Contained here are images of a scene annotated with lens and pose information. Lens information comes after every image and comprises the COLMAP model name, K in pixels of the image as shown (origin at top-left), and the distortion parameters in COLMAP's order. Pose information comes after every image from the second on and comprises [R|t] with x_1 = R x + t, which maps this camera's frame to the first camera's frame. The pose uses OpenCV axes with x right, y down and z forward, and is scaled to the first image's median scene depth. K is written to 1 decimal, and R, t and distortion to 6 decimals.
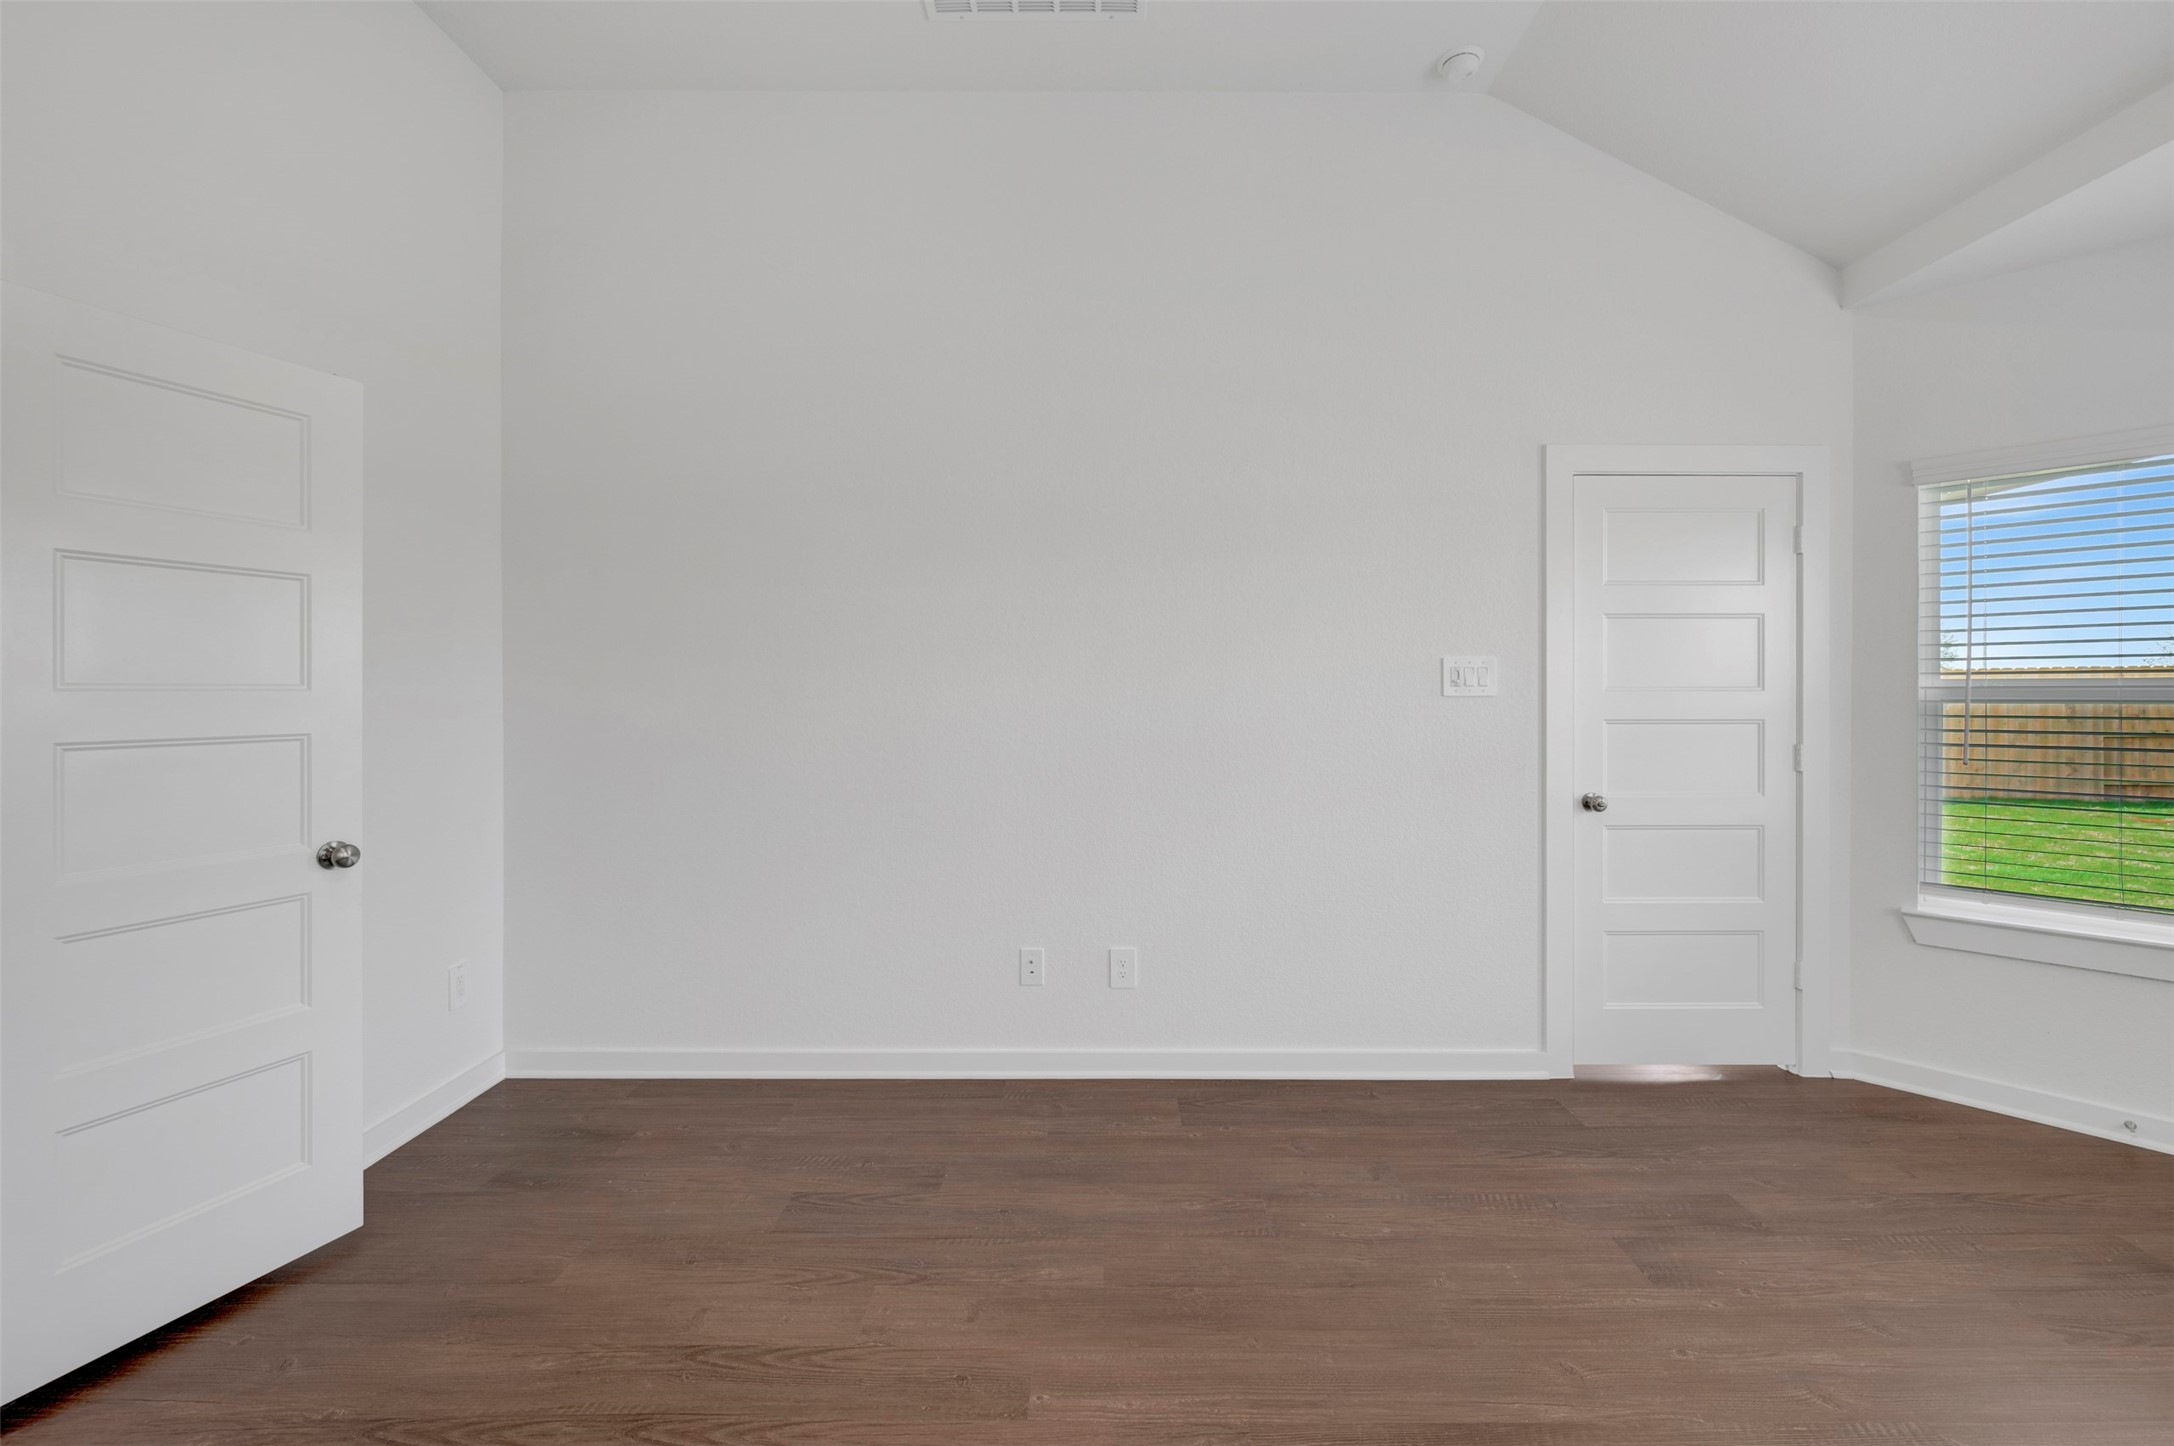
lens RADIAL K [[878.5, 0, 1079.4], [0, 878.5, 699.2], [0, 0, 1]] dist [0.001985, -0.000064]
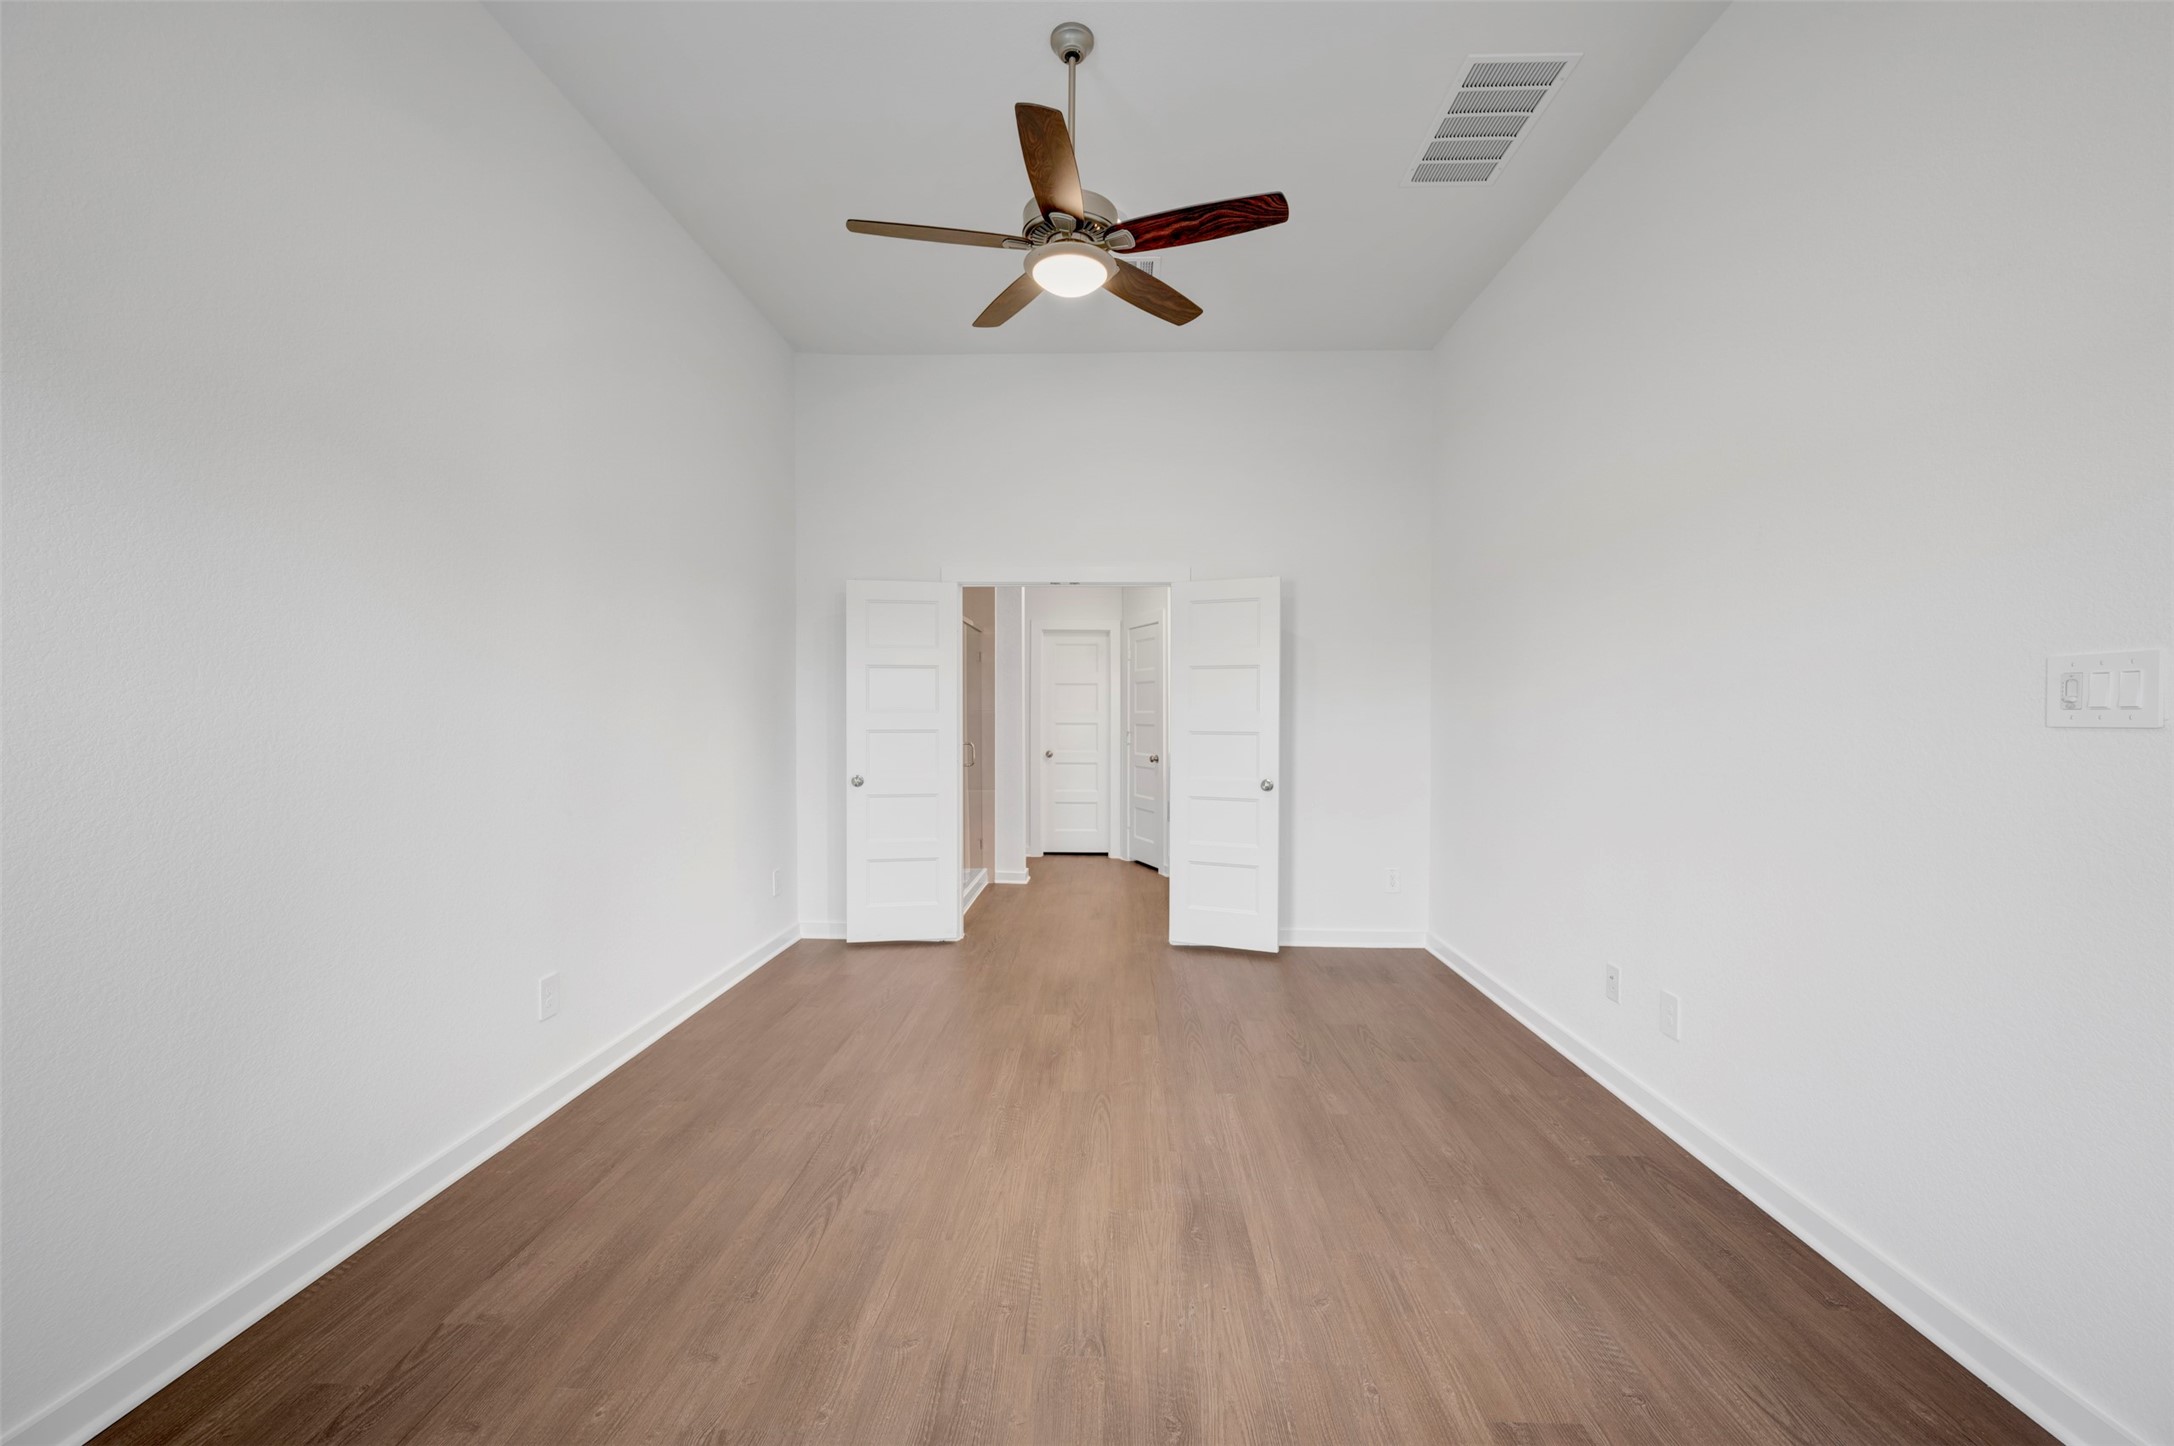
lens RADIAL K [[856.4, 0, 1087.0], [0, 856.4, 723.0], [0, 0, 1]] dist [-0.000033, -0.000067]
pose [[-0.037249, 0.013580, -0.999214, 1.216100], [-0.005605, 0.999889, 0.013798, -0.012763], [0.999290, 0.006115, -0.037169, 0.522693]]
